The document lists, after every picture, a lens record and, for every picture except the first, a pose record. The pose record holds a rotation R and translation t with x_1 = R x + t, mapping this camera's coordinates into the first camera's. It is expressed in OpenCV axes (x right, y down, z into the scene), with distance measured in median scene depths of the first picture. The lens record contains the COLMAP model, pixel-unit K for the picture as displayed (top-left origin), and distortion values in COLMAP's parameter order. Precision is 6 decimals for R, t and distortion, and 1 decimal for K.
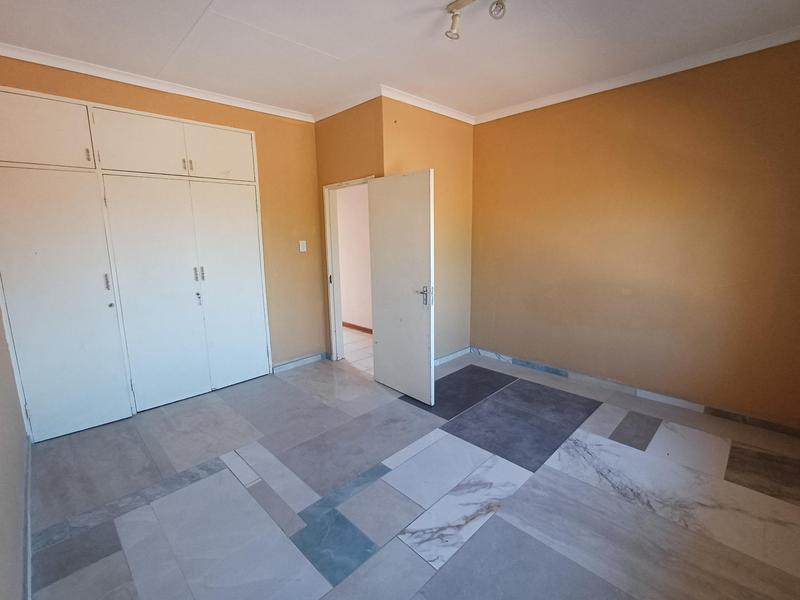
lens RADIAL K [[367.0, 0, 405.2], [0, 367.0, 297.6], [0, 0, 1]] dist [0.012013, 0.000694]
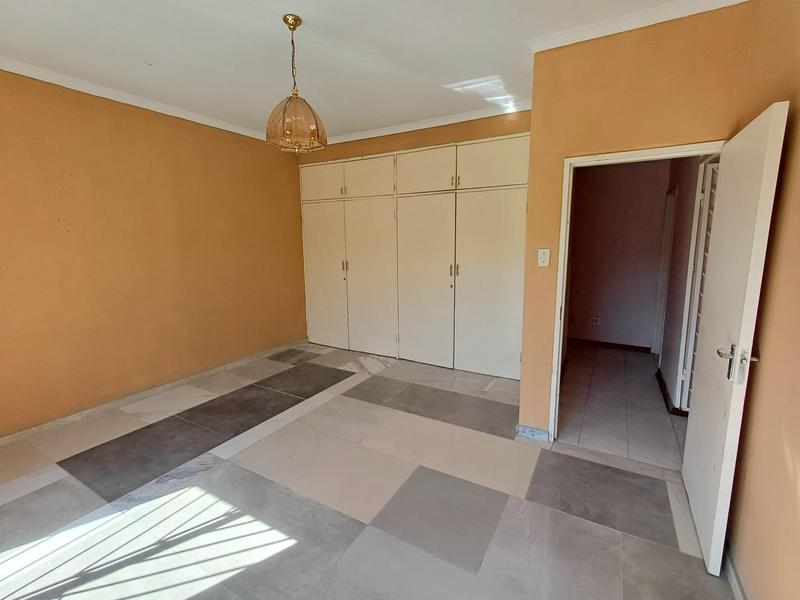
lens RADIAL K [[369.6, 0, 404.1], [0, 369.6, 294.0], [0, 0, 1]] dist [0.004550, -0.000261]
pose [[0.260346, 0.160281, -0.952119, 0.889478], [-0.164479, 0.979073, 0.119844, -0.166525], [0.951403, 0.125403, 0.281260, 0.826917]]
